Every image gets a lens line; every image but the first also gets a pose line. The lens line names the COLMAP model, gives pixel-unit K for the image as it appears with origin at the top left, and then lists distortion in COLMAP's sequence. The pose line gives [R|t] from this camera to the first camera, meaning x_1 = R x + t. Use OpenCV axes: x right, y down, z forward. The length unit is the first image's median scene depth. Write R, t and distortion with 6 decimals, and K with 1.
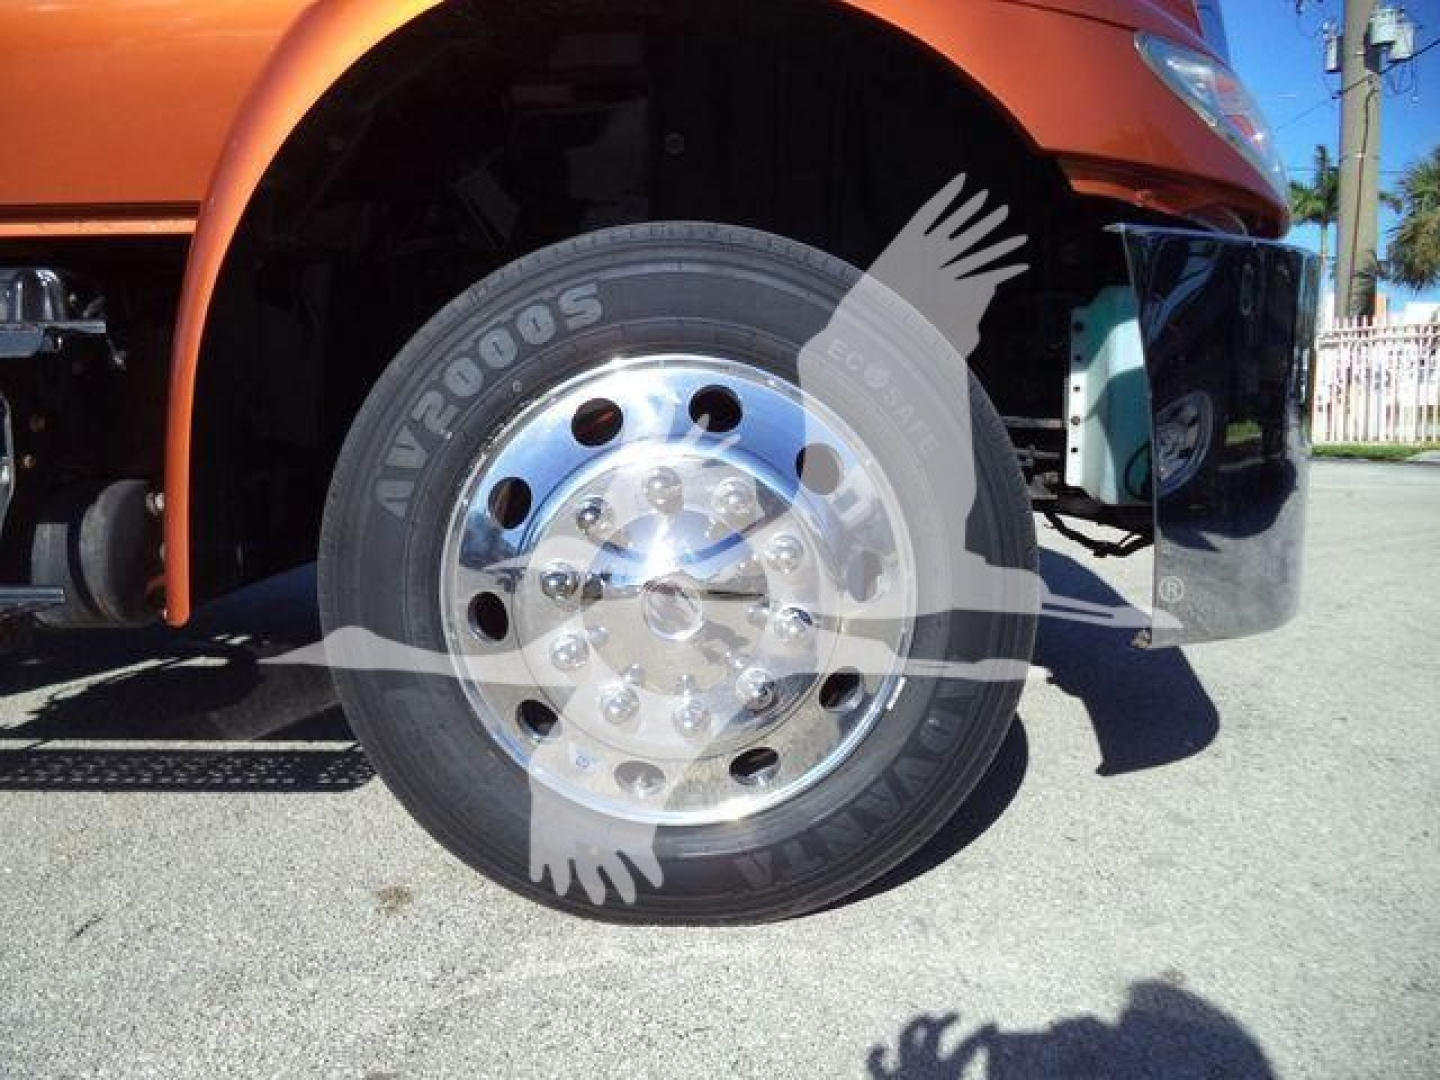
lens RADIAL K [[1162.8, 0, 693.1], [0, 1162.8, 556.3], [0, 0, 1]] dist [-0.026682, 0.014520]
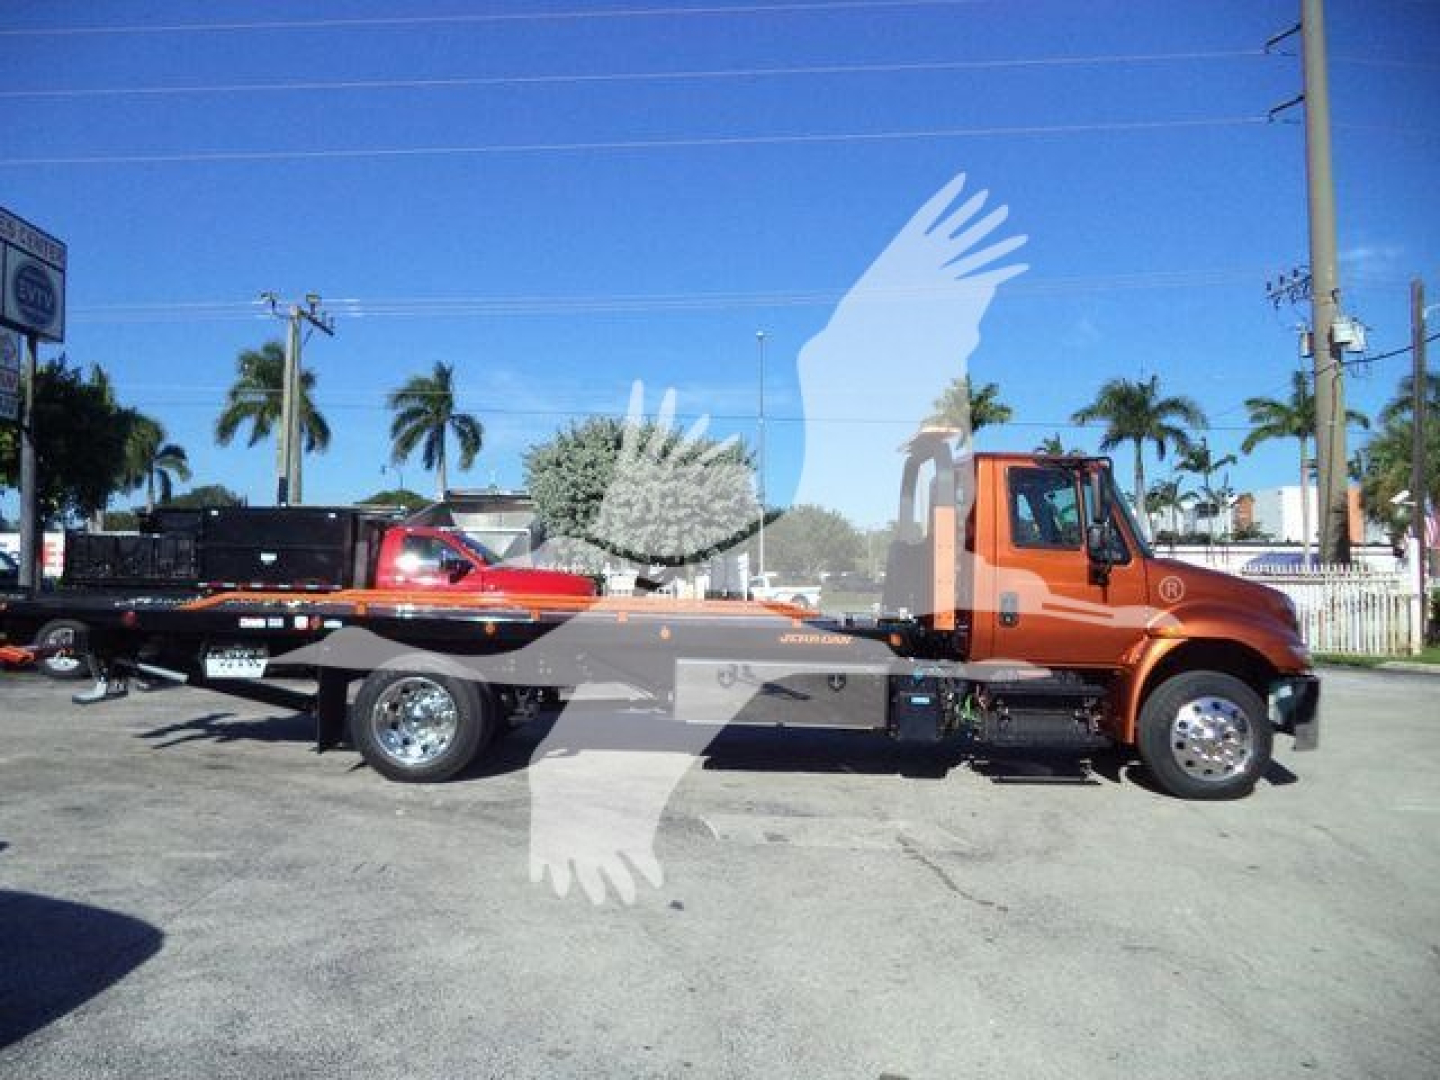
lens RADIAL K [[1186.2, 0, 744.2], [0, 1186.2, 533.8], [0, 0, 1]] dist [0.020870, -0.003185]
pose [[0.998454, 0.021442, 0.051284, -0.228409], [-0.012930, 0.986888, -0.160885, 0.002219], [-0.054061, 0.159973, 0.985640, -0.416055]]
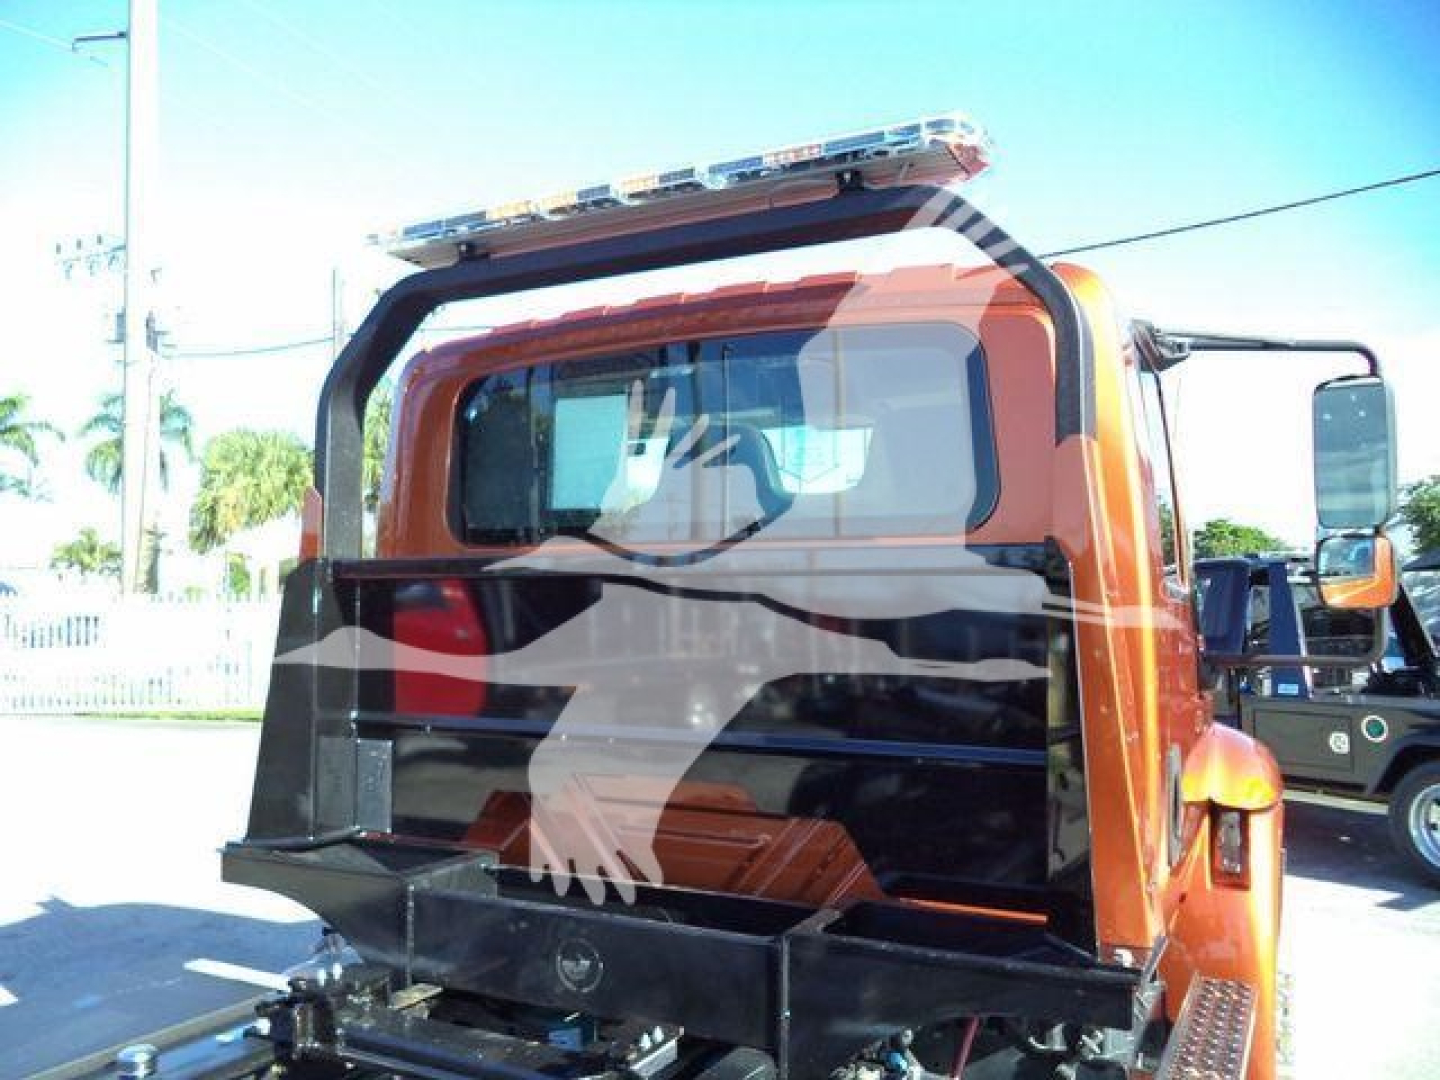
lens RADIAL K [[1187.9, 0, 720.0], [0, 1187.9, 540.0], [0, 0, 1]] dist [-0.029299, -0.001016]
pose [[0.452784, 0.055075, 0.889918, -0.248188], [0.113604, 0.986392, -0.118847, -0.068694], [-0.884354, 0.154910, 0.440366, 0.065636]]
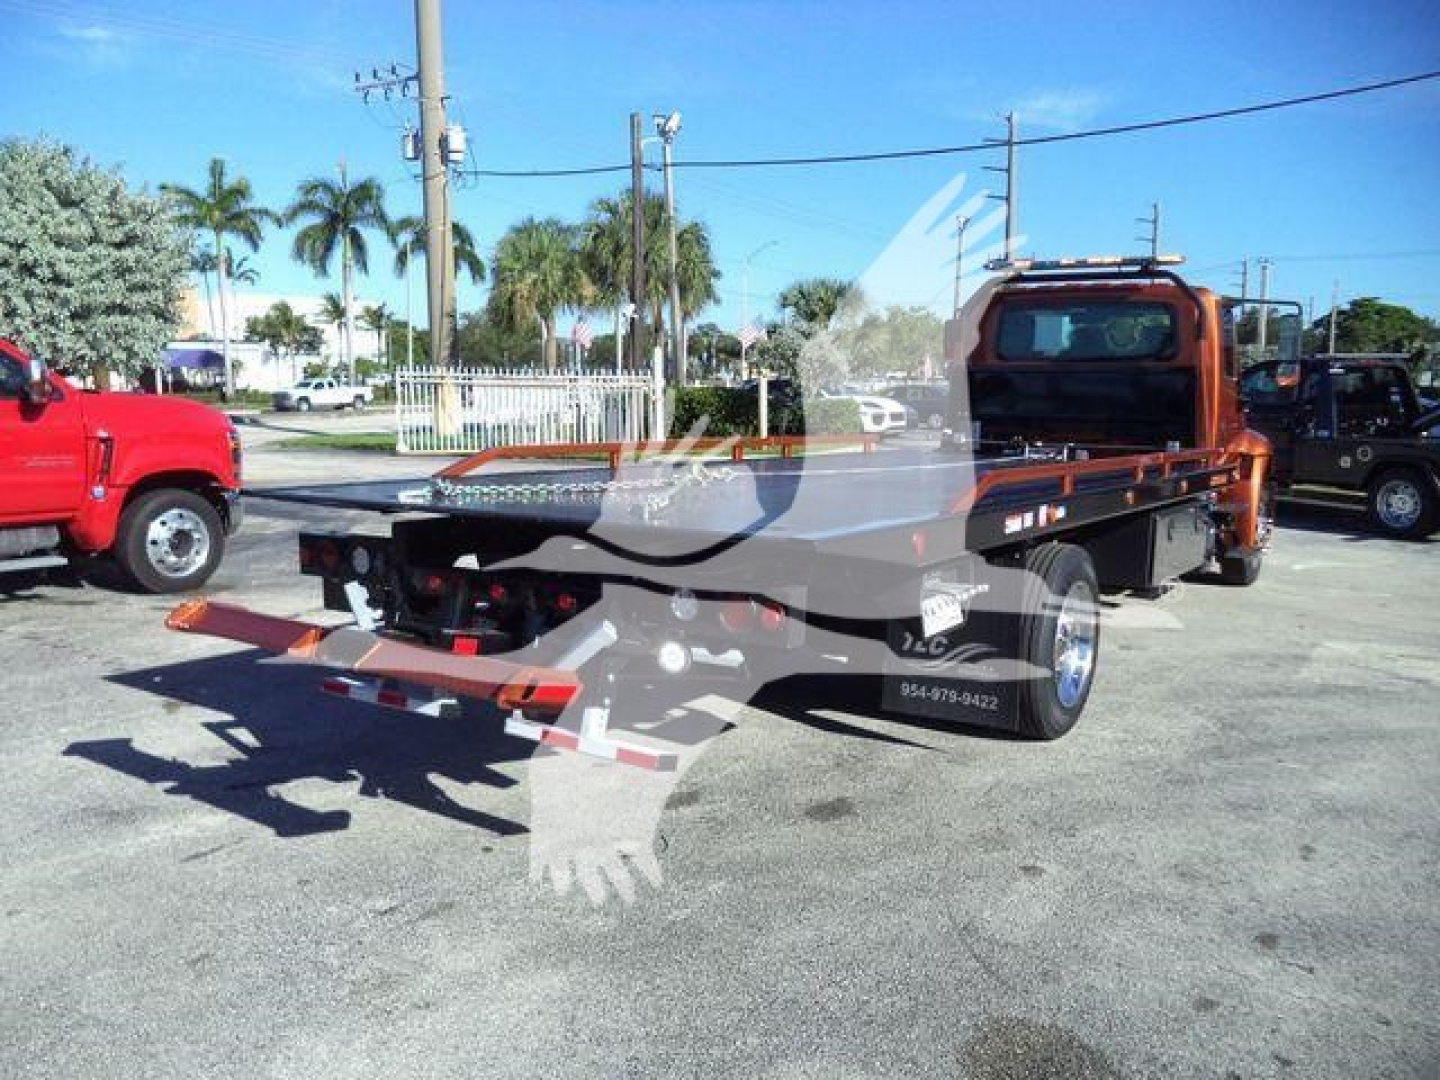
lens RADIAL K [[1190.0, 0, 738.6], [0, 1190.0, 513.3], [0, 0, 1]] dist [-0.015837, -0.008617]
pose [[0.526975, -0.084208, 0.845699, -0.671152], [0.097696, 0.994485, 0.038147, -0.055741], [-0.844247, 0.062519, 0.532295, -0.015580]]
